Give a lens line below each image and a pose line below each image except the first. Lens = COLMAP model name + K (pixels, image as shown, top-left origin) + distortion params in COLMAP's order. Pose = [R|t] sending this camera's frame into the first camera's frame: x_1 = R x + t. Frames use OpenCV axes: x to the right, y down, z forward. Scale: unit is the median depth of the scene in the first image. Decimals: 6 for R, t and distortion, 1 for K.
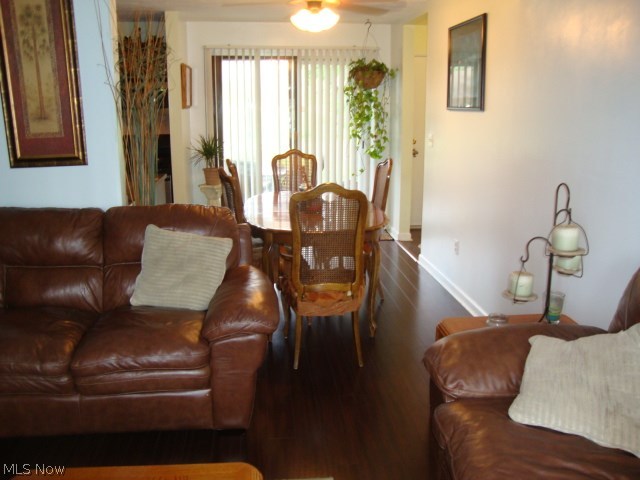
lens RADIAL K [[576.5, 0, 320.1], [0, 576.5, 240.0], [0, 0, 1]] dist [-0.168306, 0.109854]
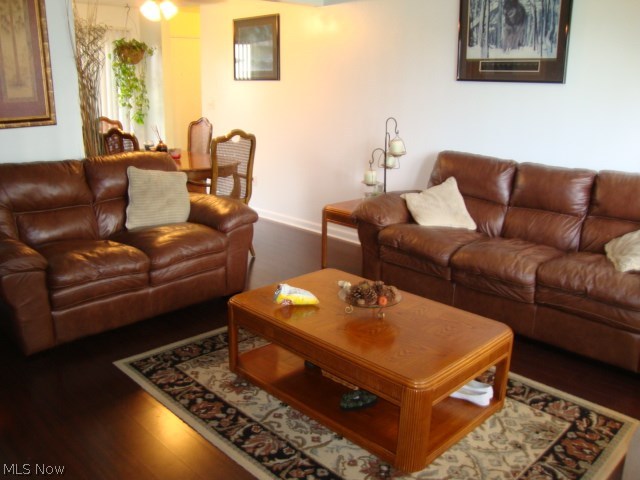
lens RADIAL K [[576.5, 0, 319.5], [0, 576.5, 240.9], [0, 0, 1]] dist [-0.168306, 0.109854]
pose [[0.775907, -0.158877, 0.610513, -0.763268], [0.130668, 0.987255, 0.090851, 0.078669], [-0.617166, 0.009283, 0.786778, -0.283687]]
